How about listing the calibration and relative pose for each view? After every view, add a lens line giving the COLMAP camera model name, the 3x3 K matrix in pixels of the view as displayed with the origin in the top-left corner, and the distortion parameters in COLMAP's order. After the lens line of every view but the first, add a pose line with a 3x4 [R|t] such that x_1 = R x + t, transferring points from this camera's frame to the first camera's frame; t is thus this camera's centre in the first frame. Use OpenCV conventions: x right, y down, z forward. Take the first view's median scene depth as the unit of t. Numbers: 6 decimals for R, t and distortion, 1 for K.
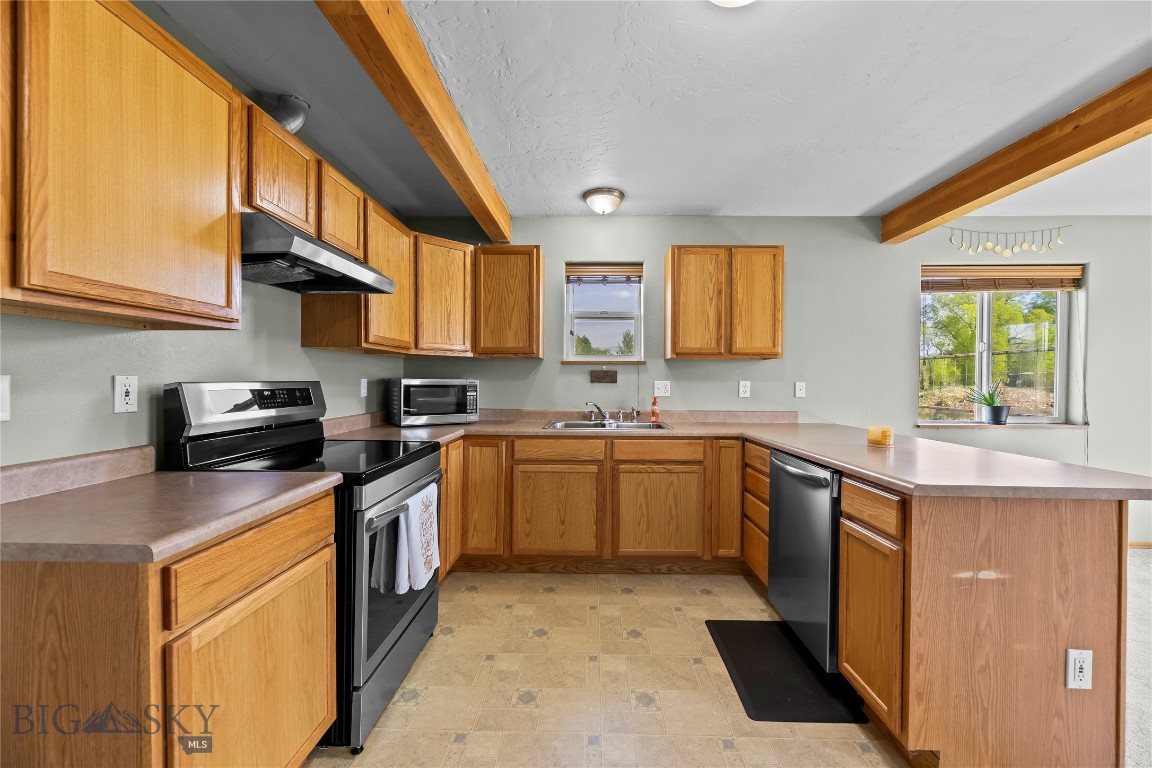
lens RADIAL K [[461.7, 0, 576.0], [0, 461.7, 384.0], [0, 0, 1]] dist [-0.000655, -0.000336]
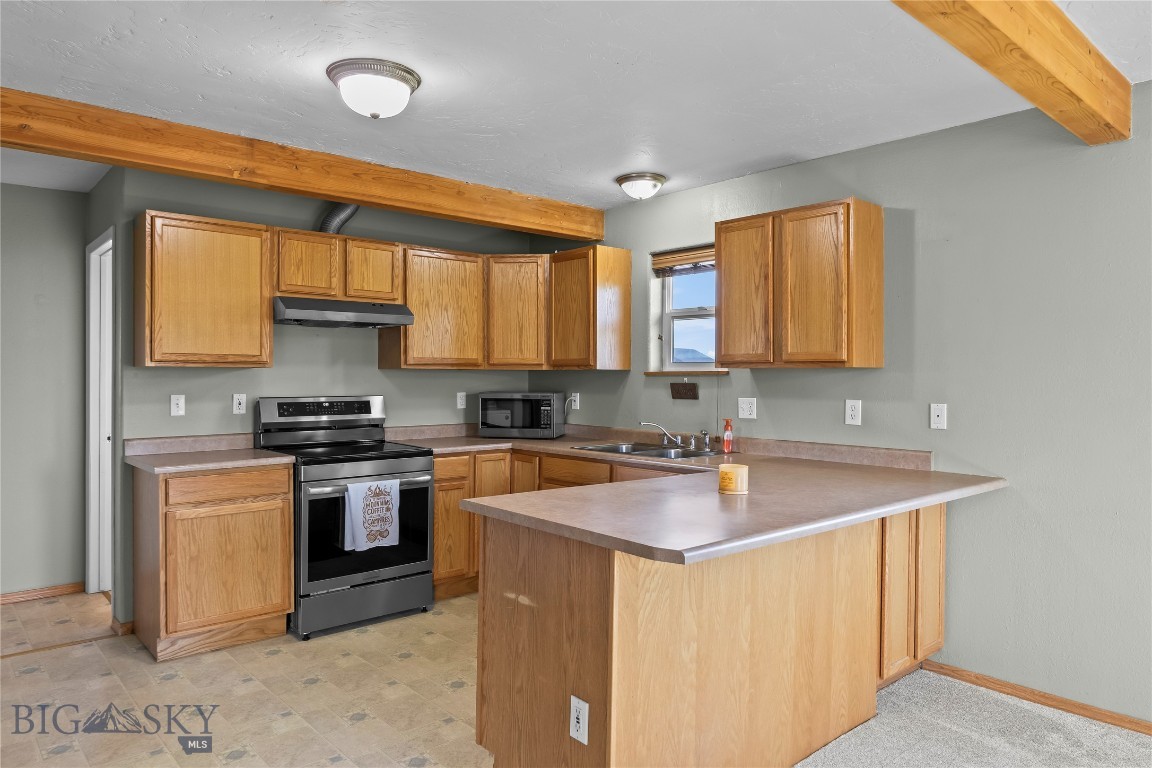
lens RADIAL K [[759.1, 0, 576.0], [0, 759.1, 384.0], [0, 0, 1]] dist [0.001052, 0.000247]
pose [[0.675712, 0.003353, -0.737158, 0.982738], [-0.005787, 0.999983, -0.000756, -0.028683], [0.737143, 0.004777, 0.675720, -0.024014]]
